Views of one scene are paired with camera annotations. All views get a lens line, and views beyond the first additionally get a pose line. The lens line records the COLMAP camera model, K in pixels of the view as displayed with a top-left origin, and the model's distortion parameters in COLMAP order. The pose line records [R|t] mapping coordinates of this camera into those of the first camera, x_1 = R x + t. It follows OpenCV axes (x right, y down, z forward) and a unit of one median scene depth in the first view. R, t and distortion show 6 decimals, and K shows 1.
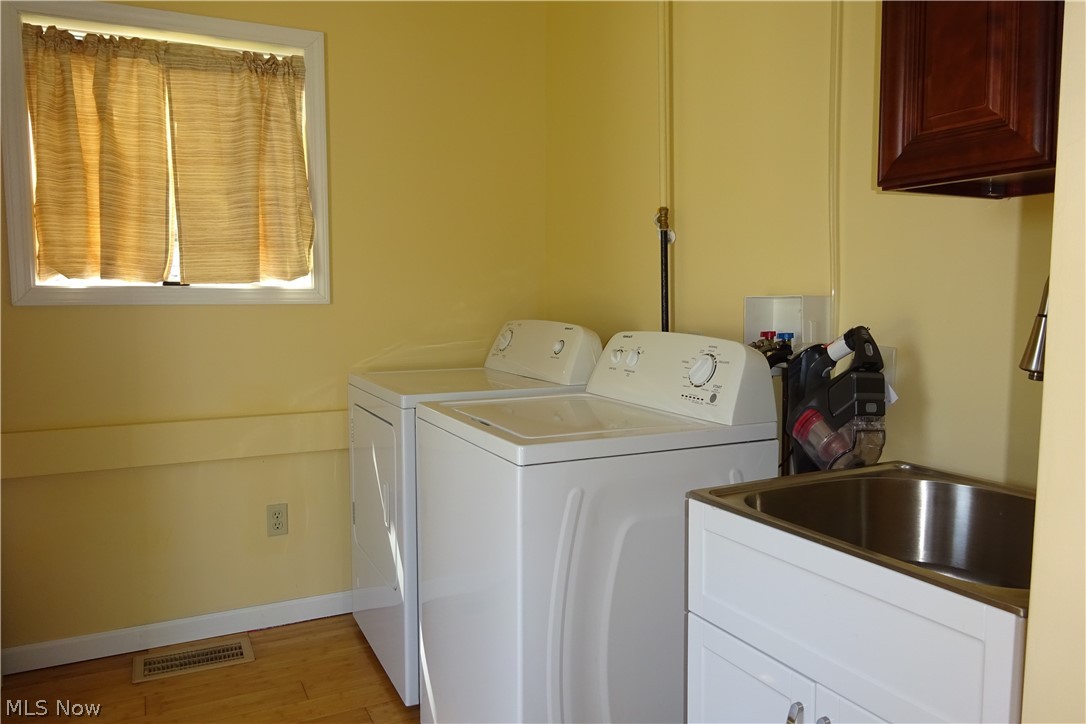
lens RADIAL K [[792.8, 0, 543.0], [0, 792.8, 362.0], [0, 0, 1]] dist [0.001031, -0.021130]
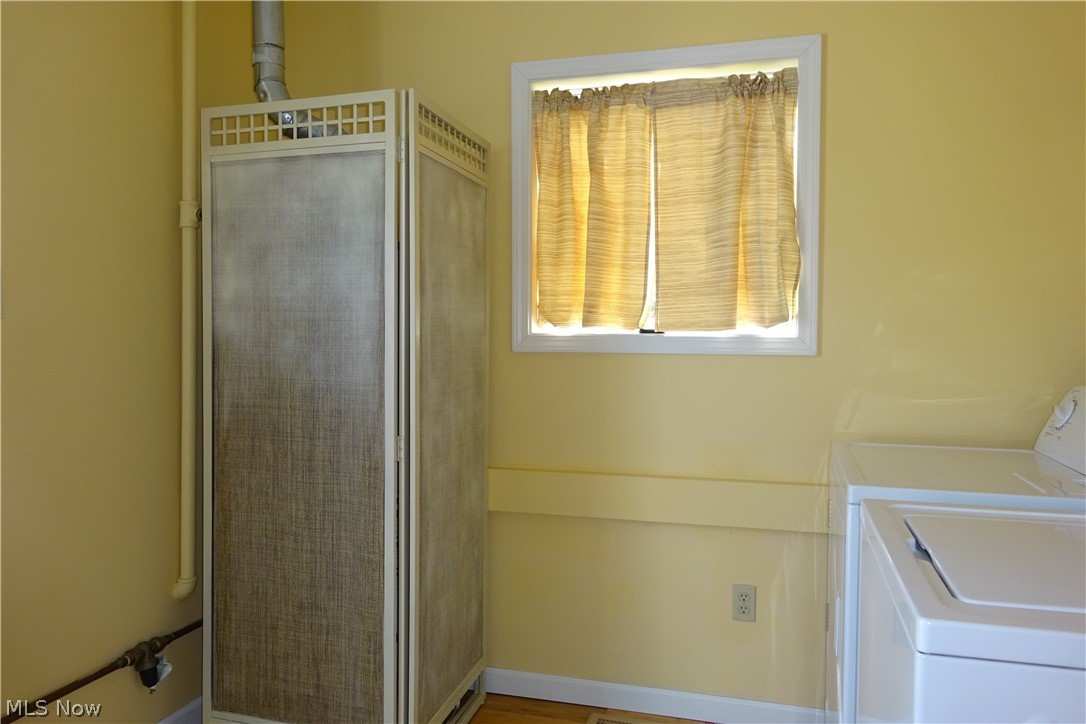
lens RADIAL K [[792.8, 0, 543.0], [0, 792.8, 362.0], [0, 0, 1]] dist [0.001031, -0.021130]
pose [[0.736771, 0.027799, -0.675571, 0.086264], [-0.064334, 0.997504, -0.029115, -0.025741], [0.673075, 0.064913, 0.736720, 0.211404]]
